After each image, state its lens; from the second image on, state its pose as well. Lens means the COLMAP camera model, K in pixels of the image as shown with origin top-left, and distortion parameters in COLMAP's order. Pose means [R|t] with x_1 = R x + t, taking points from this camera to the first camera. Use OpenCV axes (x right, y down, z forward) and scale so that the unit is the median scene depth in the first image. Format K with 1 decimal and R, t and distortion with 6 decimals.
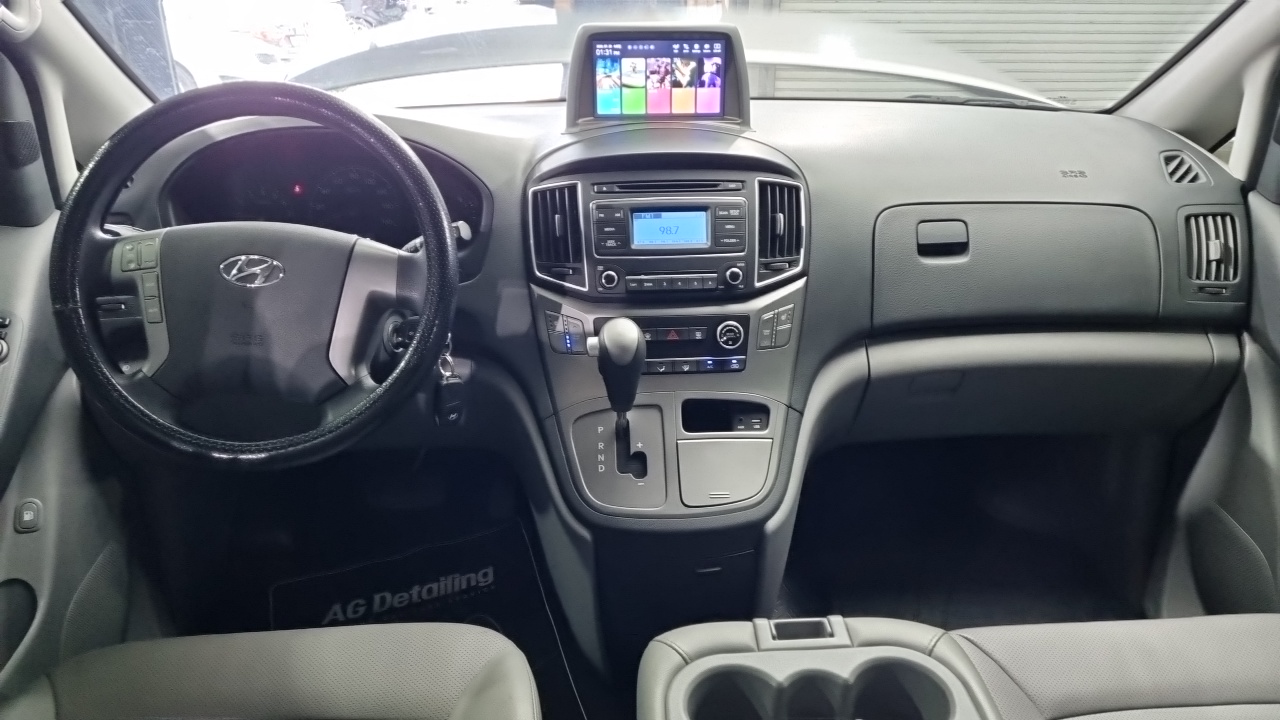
lens RADIAL K [[899.2, 0, 642.0], [0, 899.2, 346.4], [0, 0, 1]] dist [0.001330, -0.001011]
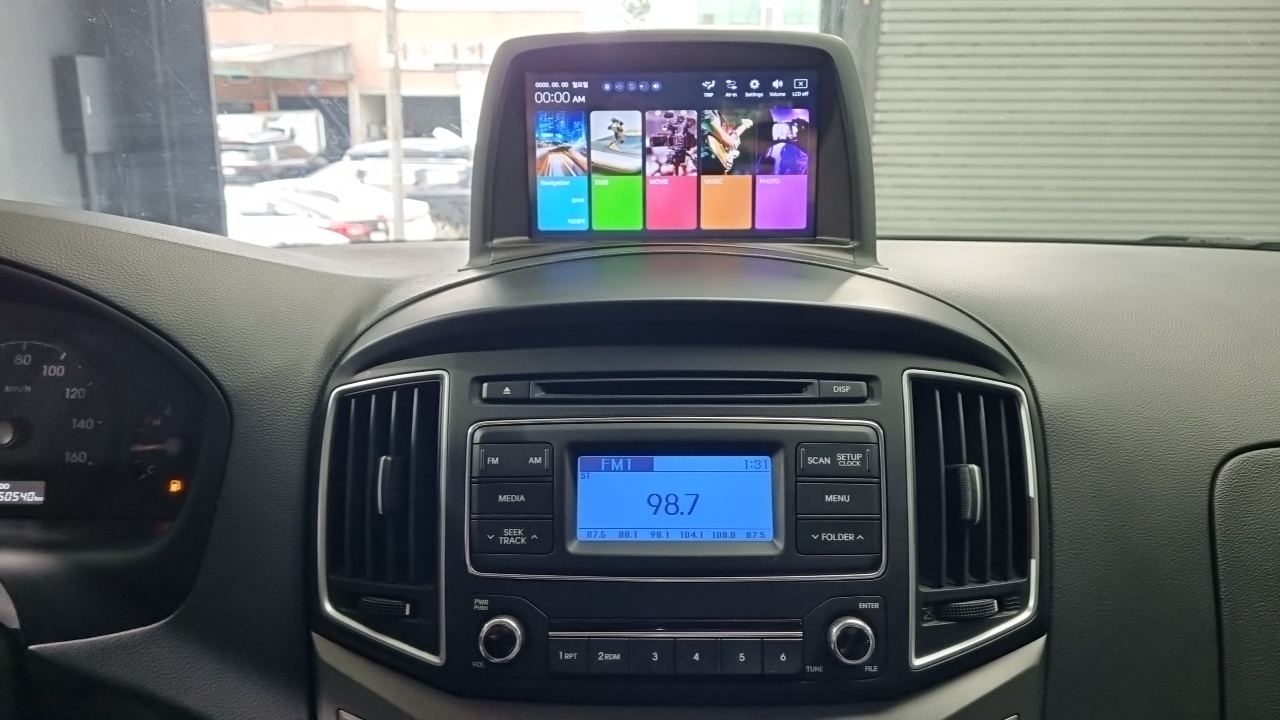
lens RADIAL K [[947.6, 0, 640.0], [0, 947.6, 360.0], [0, 0, 1]] dist [0.002933, -0.005072]
pose [[0.996158, 0.013320, -0.086551, 0.049125], [-0.030329, 0.979672, -0.198298, -0.107022], [0.082151, 0.200161, 0.976313, 0.590977]]
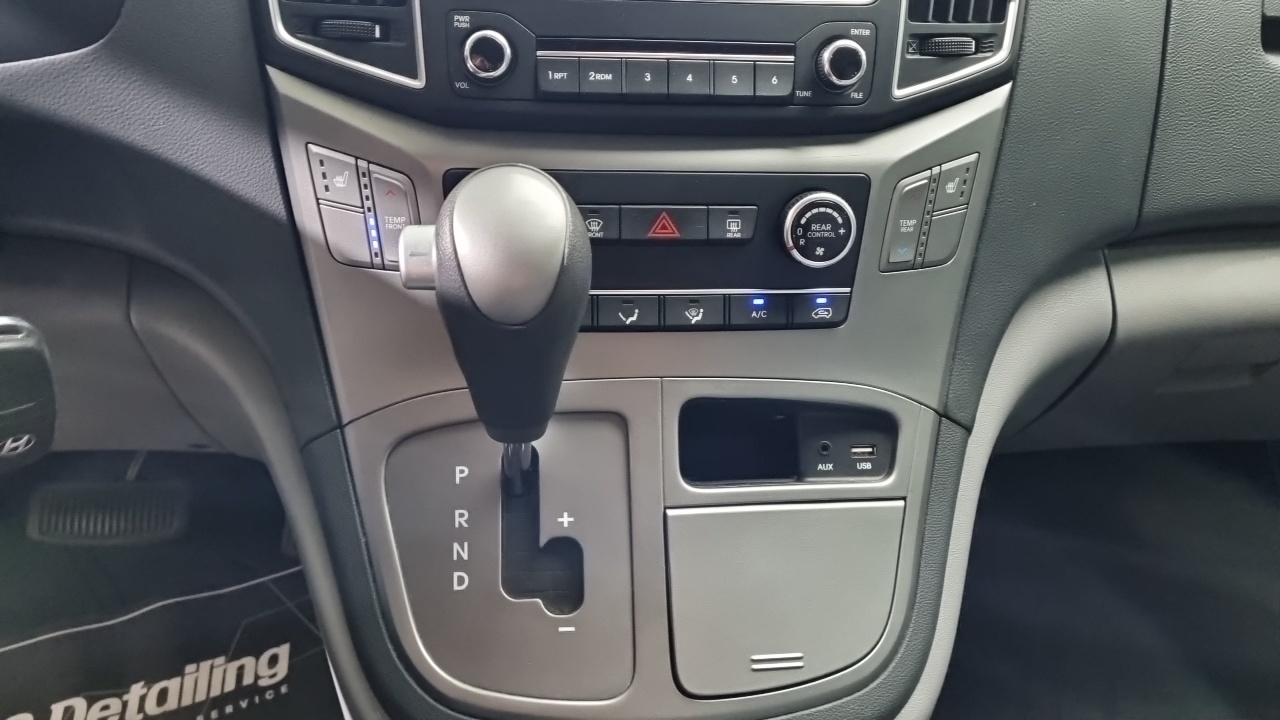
lens RADIAL K [[947.6, 0, 640.0], [0, 947.6, 360.0], [0, 0, 1]] dist [0.002933, -0.005072]
pose [[0.997156, 0.022921, 0.071794, -0.001437], [-0.032552, 0.990173, 0.136007, -0.010239], [-0.067971, -0.137957, 0.988103, 0.603627]]
